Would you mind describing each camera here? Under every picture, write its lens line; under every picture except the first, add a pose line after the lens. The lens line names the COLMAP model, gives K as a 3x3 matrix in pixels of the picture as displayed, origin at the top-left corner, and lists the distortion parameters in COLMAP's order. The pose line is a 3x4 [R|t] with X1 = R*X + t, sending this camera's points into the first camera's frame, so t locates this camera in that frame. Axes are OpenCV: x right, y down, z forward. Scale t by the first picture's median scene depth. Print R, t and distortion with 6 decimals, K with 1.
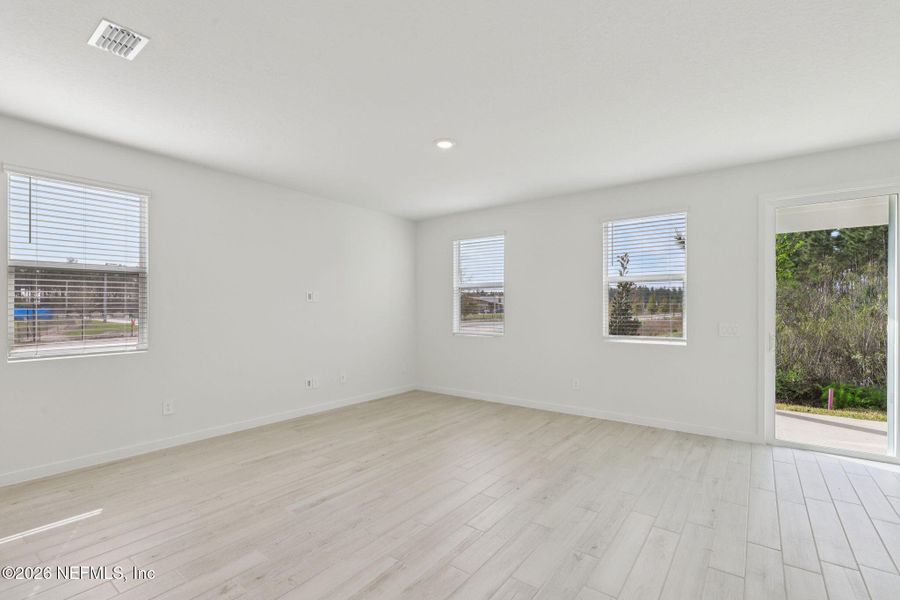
lens RADIAL K [[408.1, 0, 450.0], [0, 408.1, 307.0], [0, 0, 1]] dist [-0.003216, 0.001711]
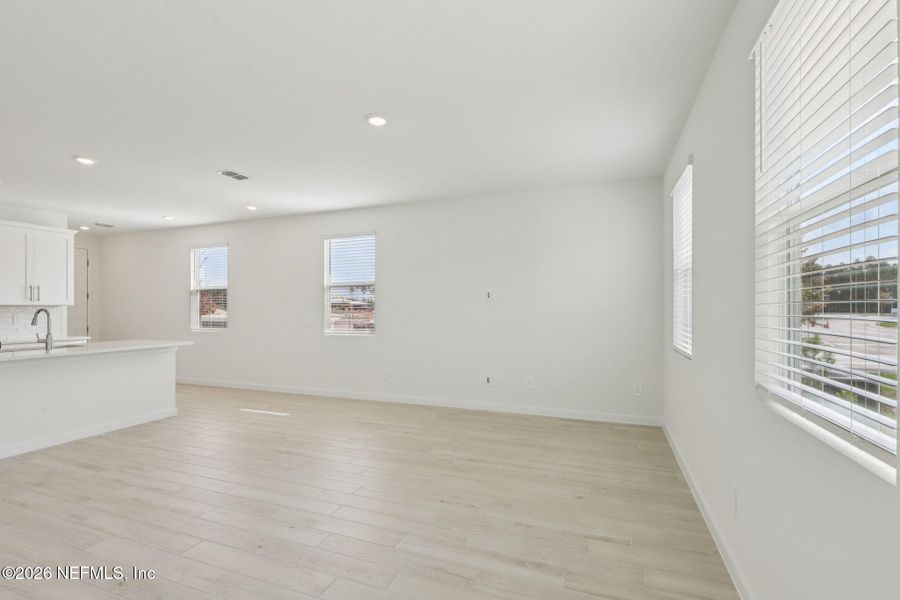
lens RADIAL K [[408.1, 0, 454.0], [0, 408.1, 306.1], [0, 0, 1]] dist [-0.003216, 0.001711]
pose [[0.281269, -0.003172, -0.959624, 0.783165], [0.006514, 0.999978, -0.001396, 0.004131], [0.959607, -0.005859, 0.281283, 0.815428]]
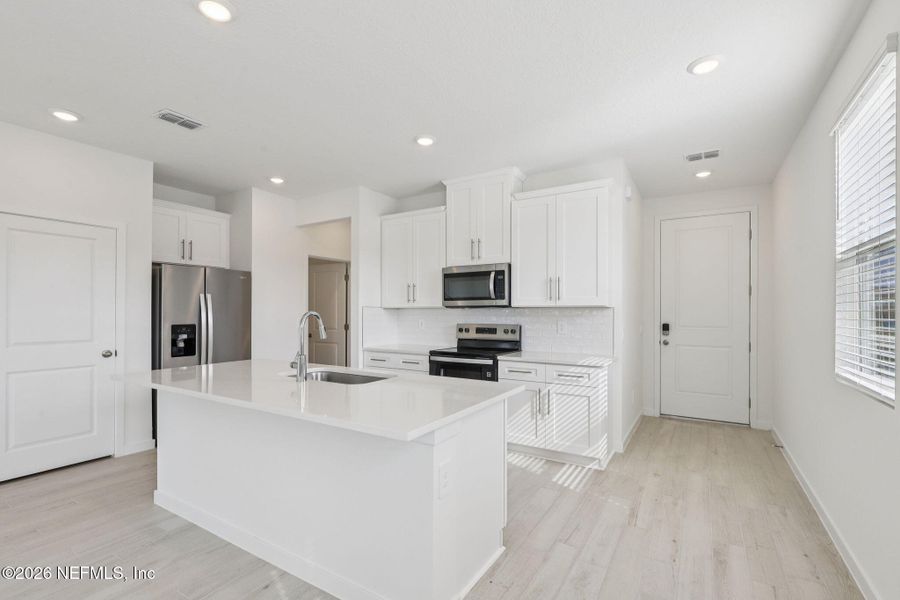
lens RADIAL K [[408.1, 0, 452.2], [0, 408.1, 312.1], [0, 0, 1]] dist [-0.003216, 0.001711]
pose [[-0.995442, 0.000852, -0.095366, -0.657190], [0.001169, 0.999994, -0.003266, 0.005715], [0.095363, -0.003363, -0.995437, 0.743941]]
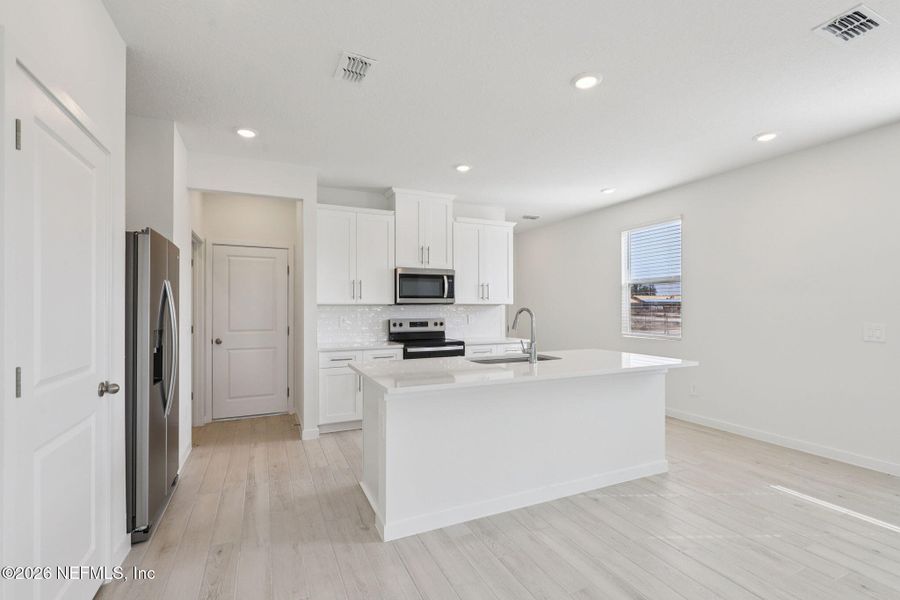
lens RADIAL K [[408.1, 0, 450.2], [0, 408.1, 306.9], [0, 0, 1]] dist [-0.003216, 0.001711]
pose [[-0.471438, -0.000504, -0.881899, 0.255641], [0.006847, 0.999968, -0.004231, 0.003535], [0.881872, -0.008033, -0.471420, 0.347528]]
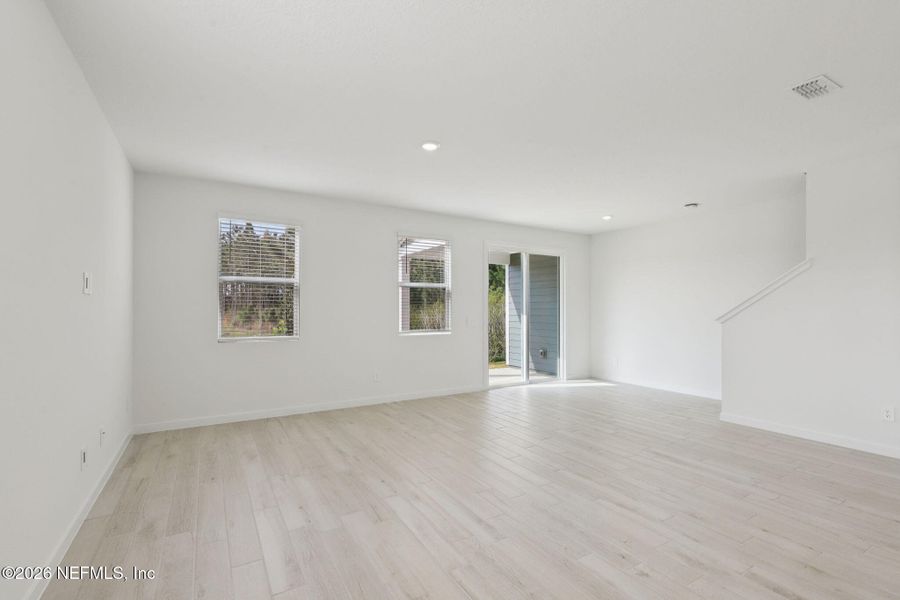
lens RADIAL K [[408.1, 0, 450.6], [0, 408.1, 301.9], [0, 0, 1]] dist [-0.003216, 0.001711]
pose [[0.371871, 0.016111, 0.928145, -0.833598], [-0.004720, 0.999869, -0.015465, 0.003747], [-0.928272, 0.001371, 0.371898, 0.515573]]
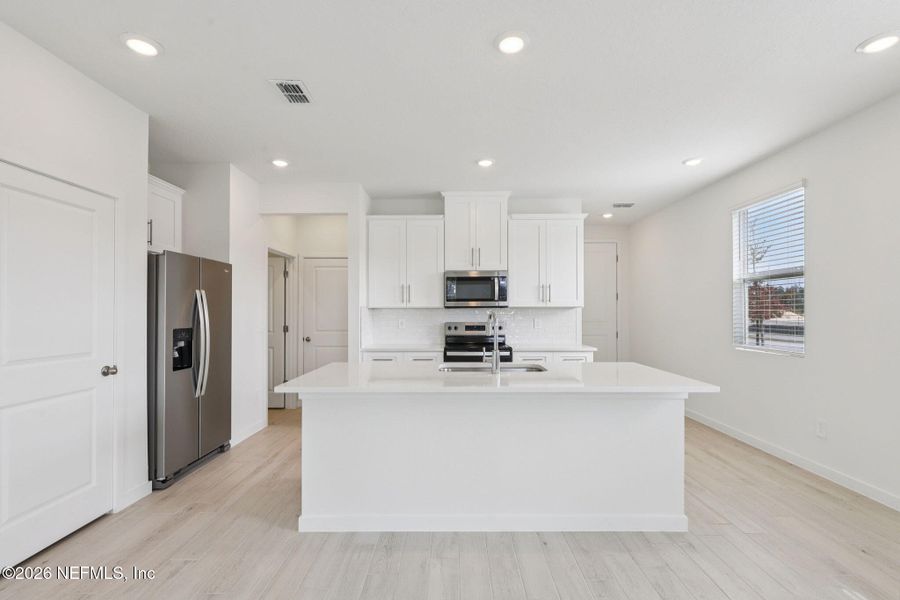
lens RADIAL K [[408.1, 0, 451.4], [0, 408.1, 309.7], [0, 0, 1]] dist [-0.003216, 0.001711]
pose [[-0.800800, 0.000796, -0.598931, -0.026168], [0.006038, 0.999959, -0.006744, 0.004027], [0.598901, -0.009017, -0.800772, 0.623559]]
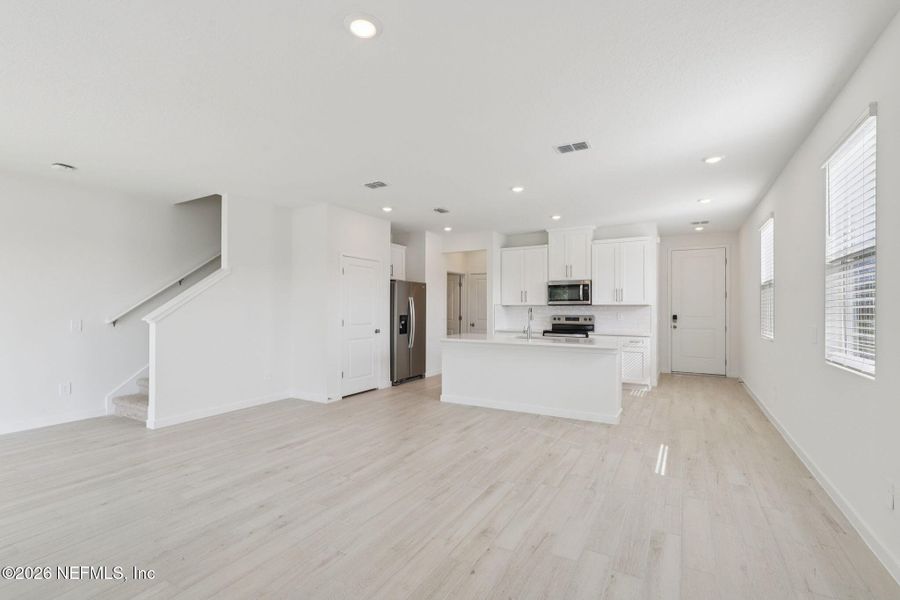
lens RADIAL K [[408.1, 0, 450.3], [0, 408.1, 305.3], [0, 0, 1]] dist [-0.003216, 0.001711]
pose [[-0.991791, 0.000076, -0.127871, -0.059043], [0.001326, 0.999952, -0.009694, 0.007462], [0.127864, -0.009784, -0.991743, 1.430721]]
